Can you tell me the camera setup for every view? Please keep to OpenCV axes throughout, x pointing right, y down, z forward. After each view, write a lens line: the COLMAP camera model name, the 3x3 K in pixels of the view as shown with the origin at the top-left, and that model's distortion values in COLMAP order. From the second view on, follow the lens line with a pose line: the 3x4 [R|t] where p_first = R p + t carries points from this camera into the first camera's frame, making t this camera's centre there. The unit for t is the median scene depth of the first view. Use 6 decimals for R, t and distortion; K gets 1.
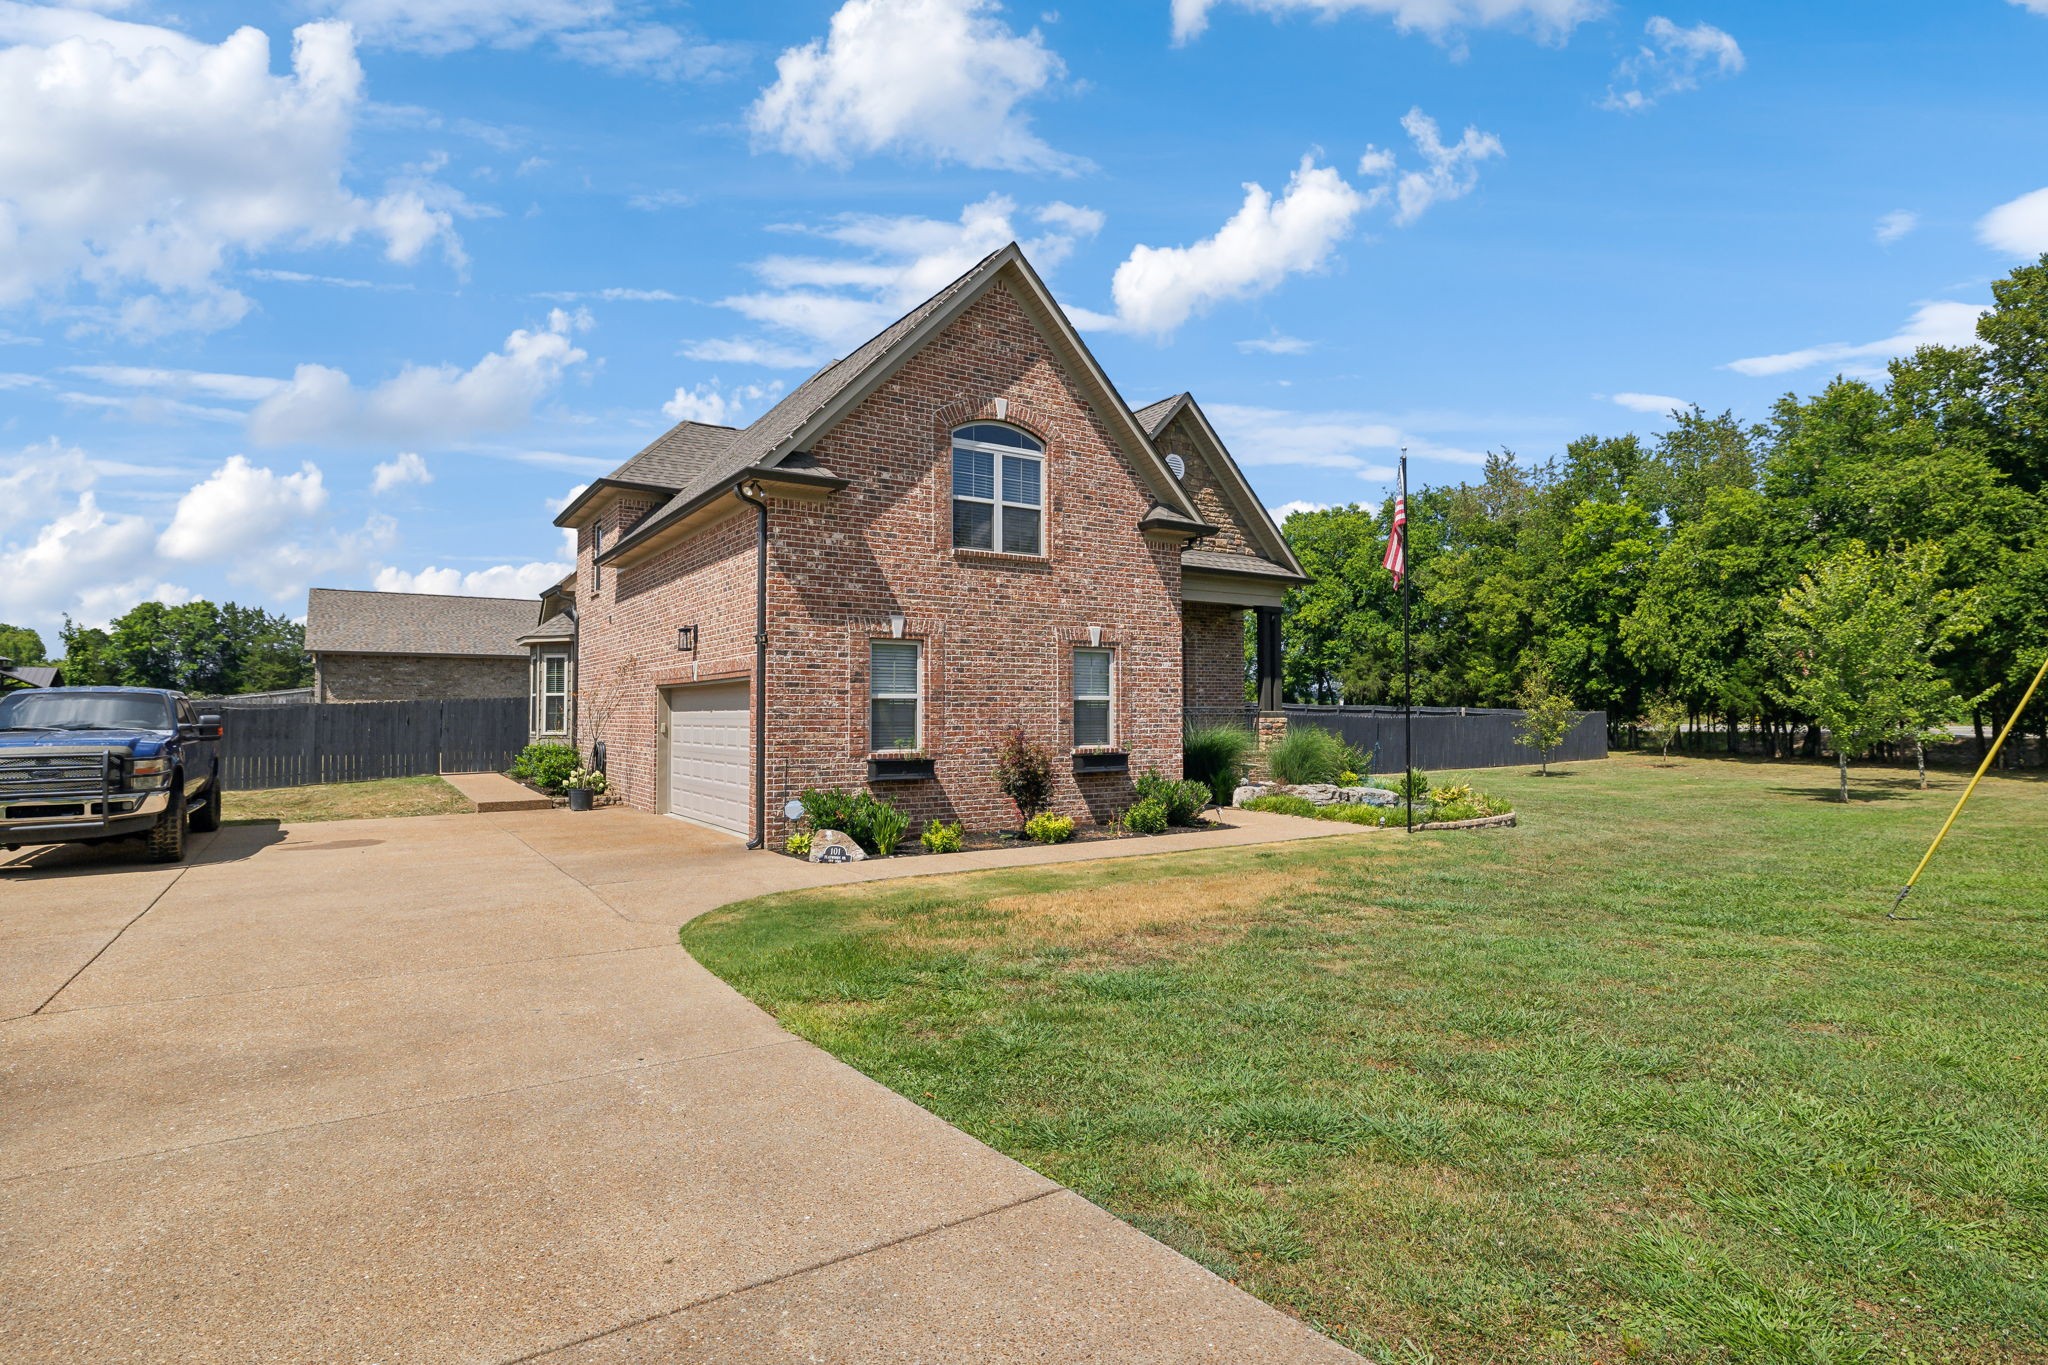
lens RADIAL K [[1175.3, 0, 1025.5], [0, 1175.3, 651.0], [0, 0, 1]] dist [0.000382, 0.000840]
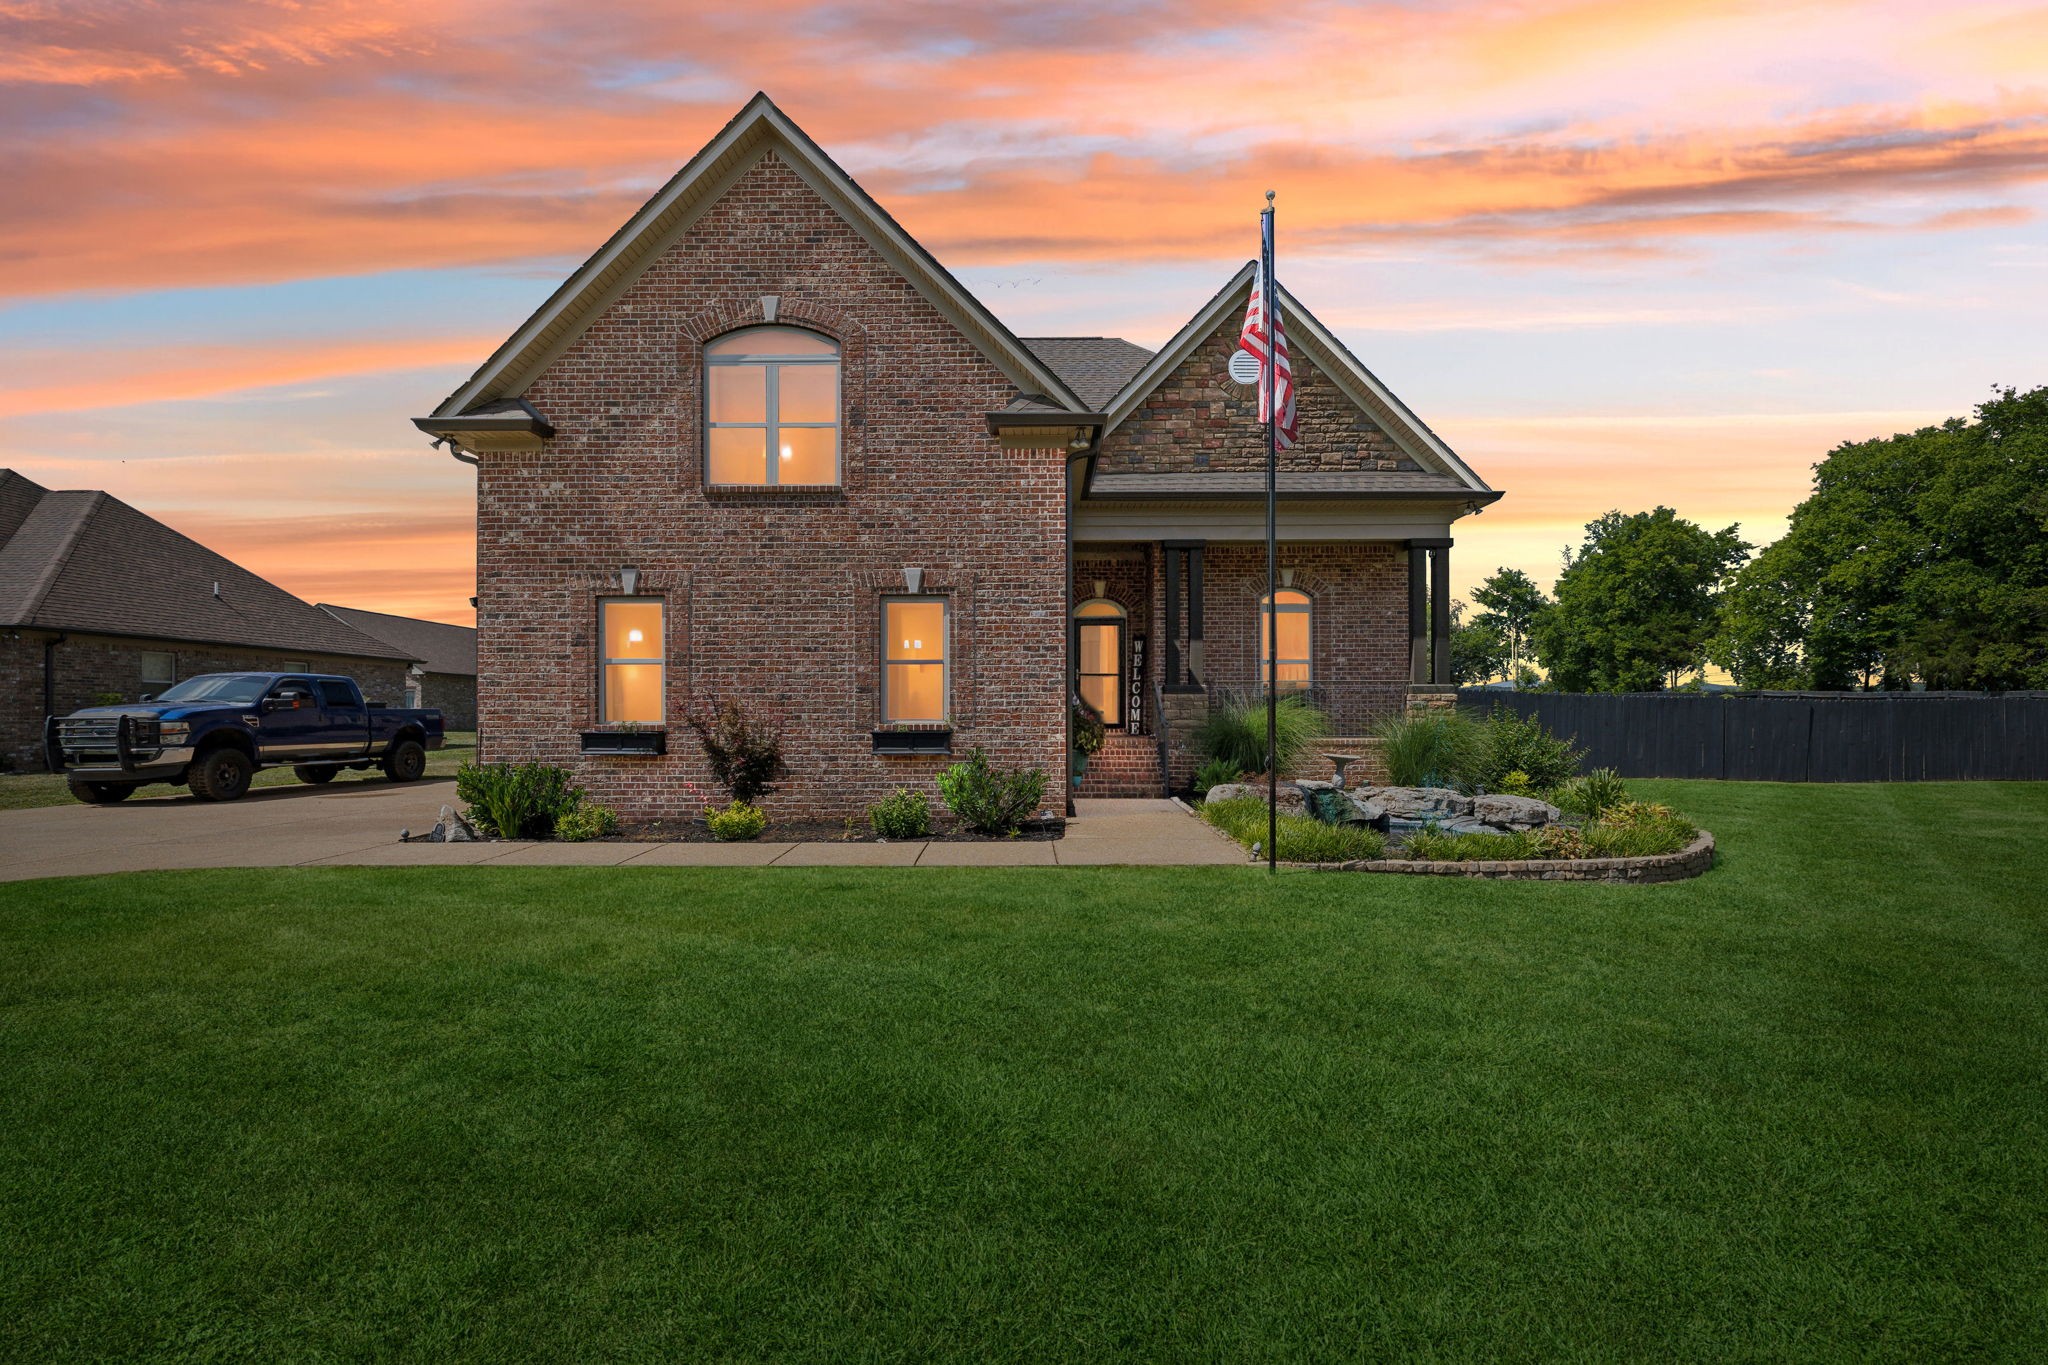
lens RADIAL K [[922.2, 0, 999.9], [0, 922.2, 707.2], [0, 0, 1]] dist [0.003066, 0.000487]
pose [[0.799586, -0.006308, -0.600519, 0.437260], [0.032156, 0.998960, 0.032323, 0.049559], [0.599690, -0.045155, 0.798957, 0.506469]]
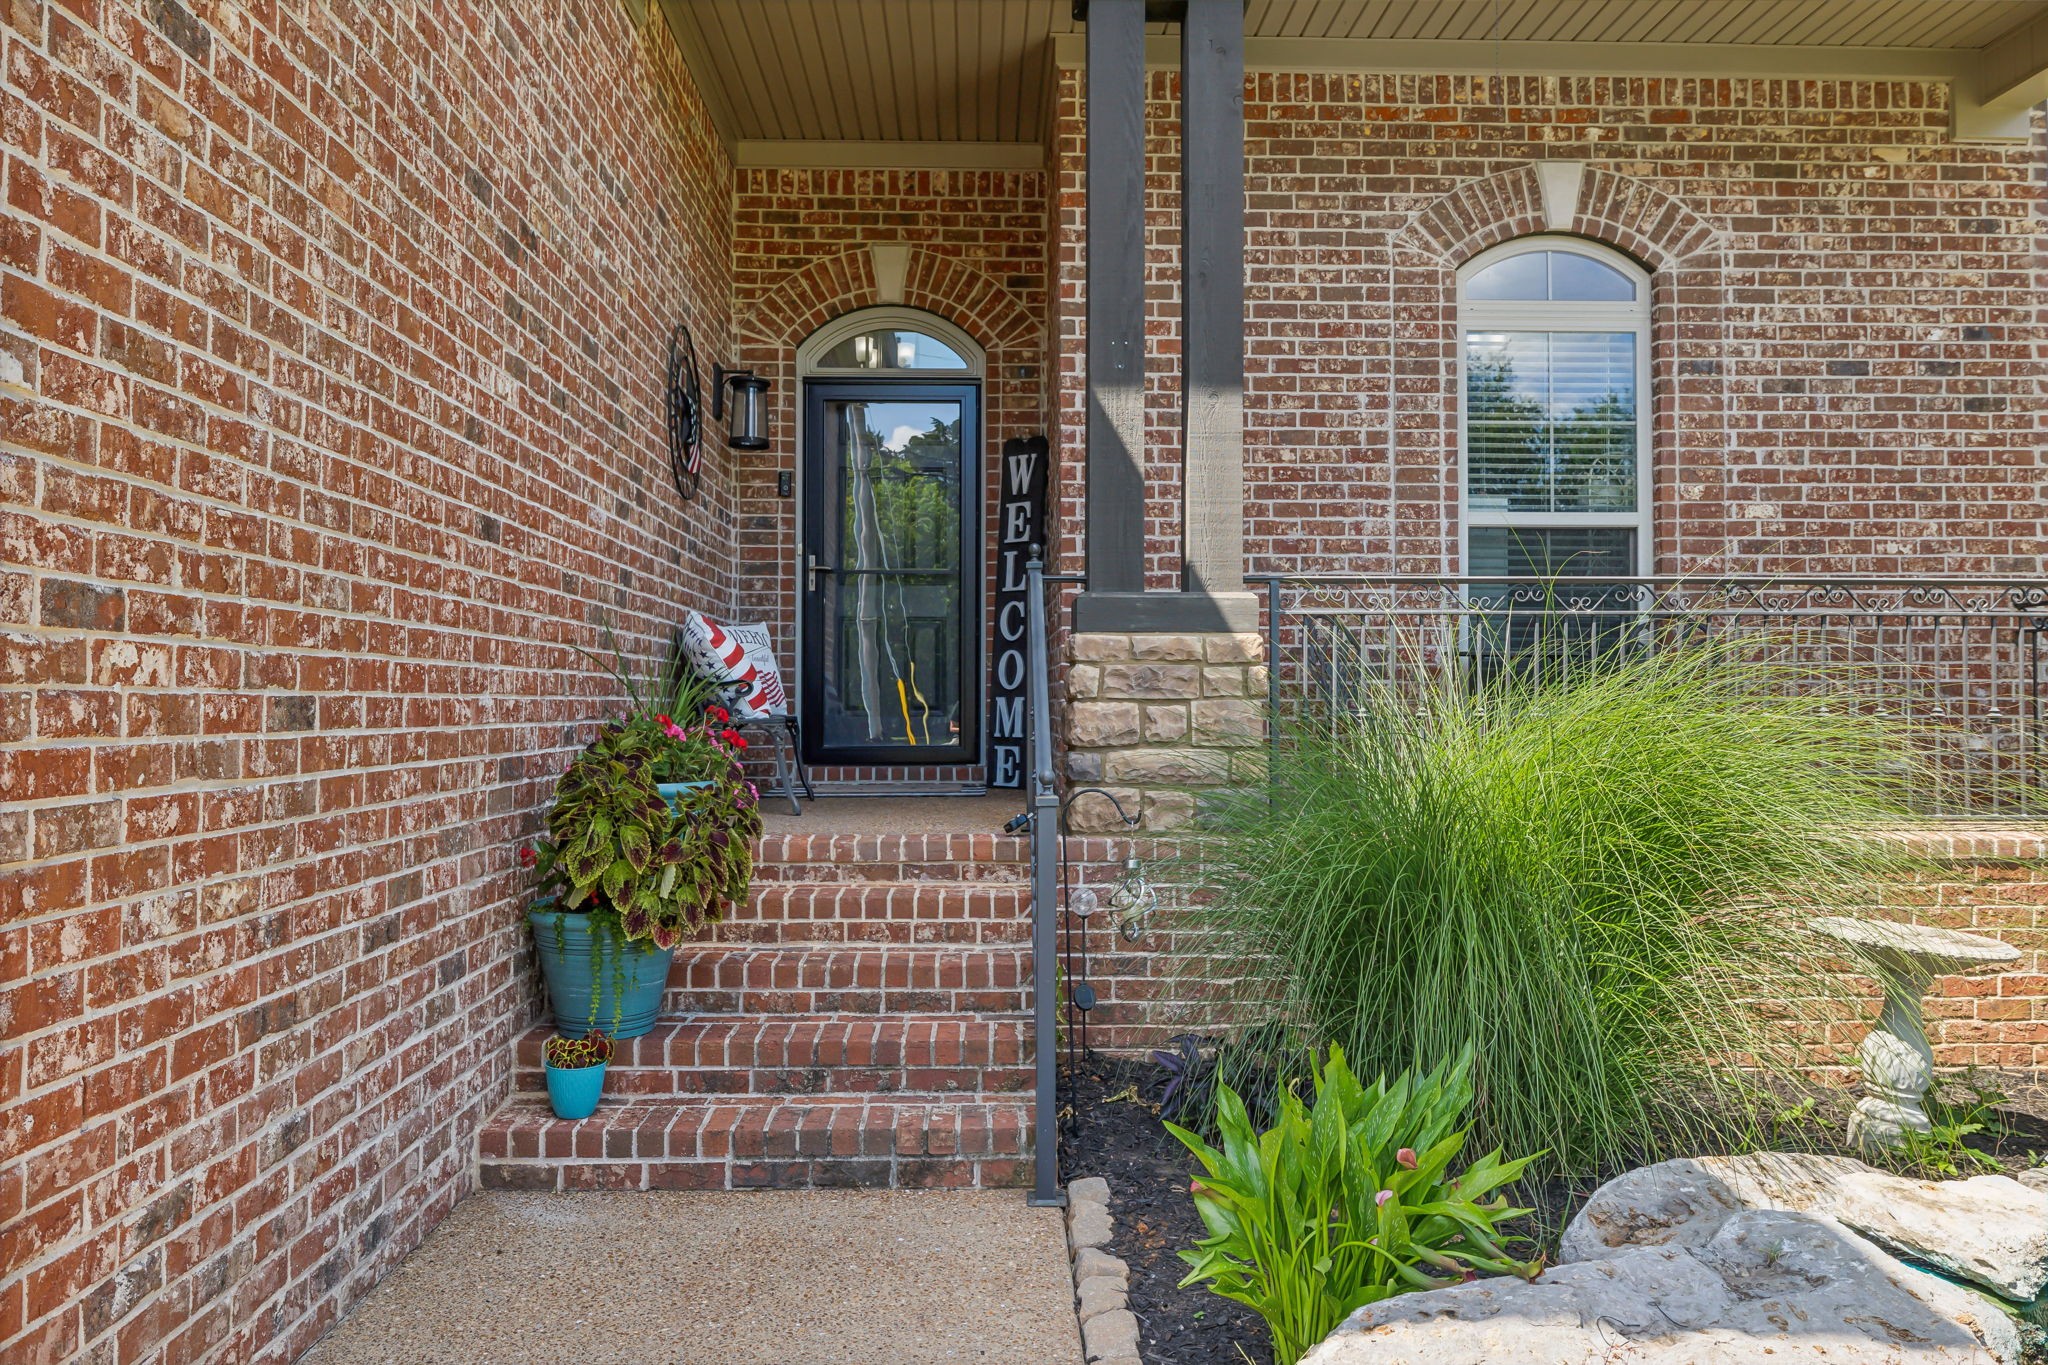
lens RADIAL K [[1429.6, 0, 1020.3], [0, 1429.6, 676.0], [0, 0, 1]] dist [0.003991, -0.003146]
pose [[0.838302, -0.006301, -0.545170, 0.231796], [0.026147, 0.999247, 0.028657, 0.067380], [0.544580, -0.038278, 0.837835, 0.953812]]
